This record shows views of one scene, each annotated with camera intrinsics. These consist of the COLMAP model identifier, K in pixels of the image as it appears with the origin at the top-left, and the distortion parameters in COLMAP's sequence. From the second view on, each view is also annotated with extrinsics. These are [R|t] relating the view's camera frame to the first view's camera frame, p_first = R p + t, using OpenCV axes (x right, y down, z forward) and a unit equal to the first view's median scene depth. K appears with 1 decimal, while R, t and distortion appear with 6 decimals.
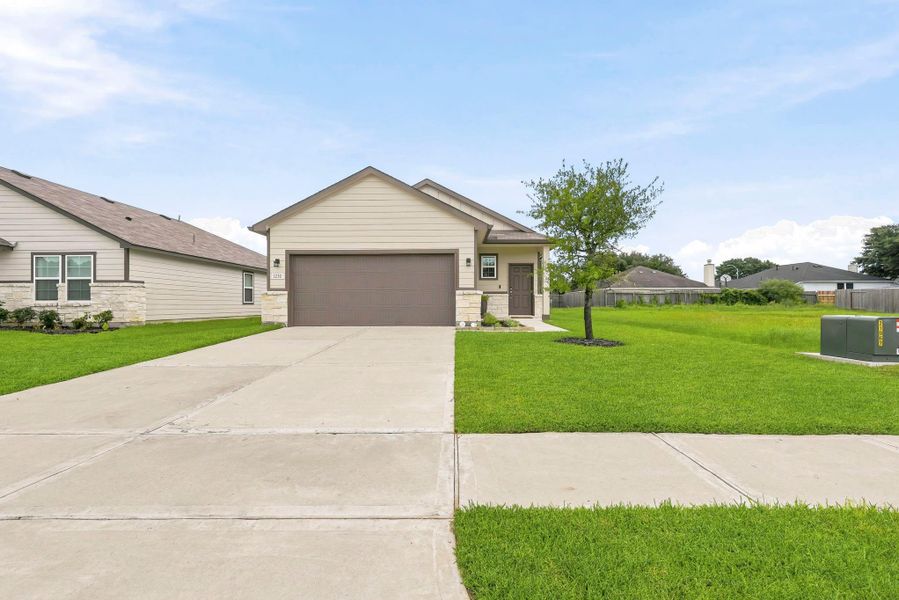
lens RADIAL K [[411.0, 0, 448.5], [0, 411.0, 294.0], [0, 0, 1]] dist [0.014452, -0.000401]
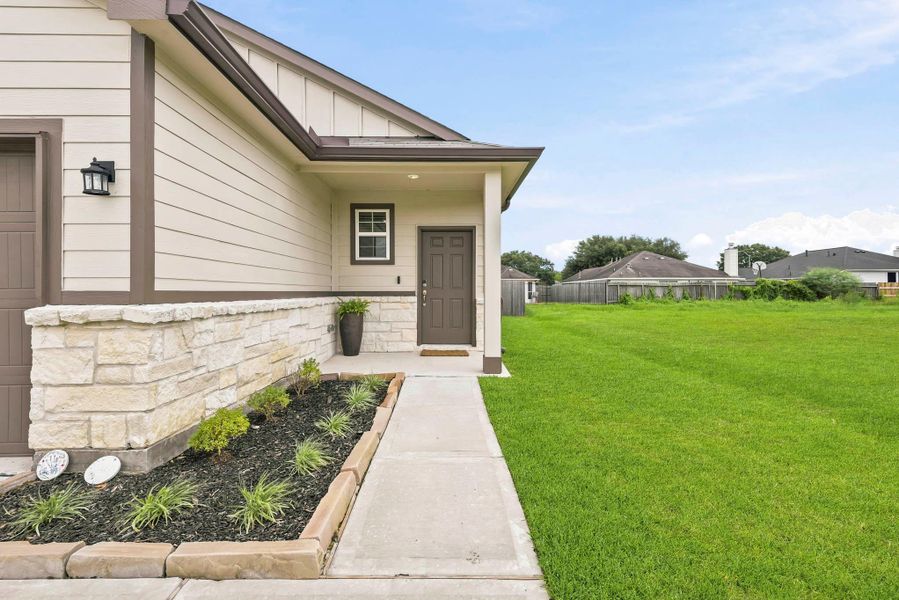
lens RADIAL K [[411.0, 0, 448.5], [0, 411.0, 294.0], [0, 0, 1]] dist [0.014452, -0.000401]
pose [[0.999768, 0.002069, 0.021435, 0.074399], [-0.002706, 0.999554, 0.029732, -0.007026], [-0.021364, -0.029783, 0.999328, 0.245439]]
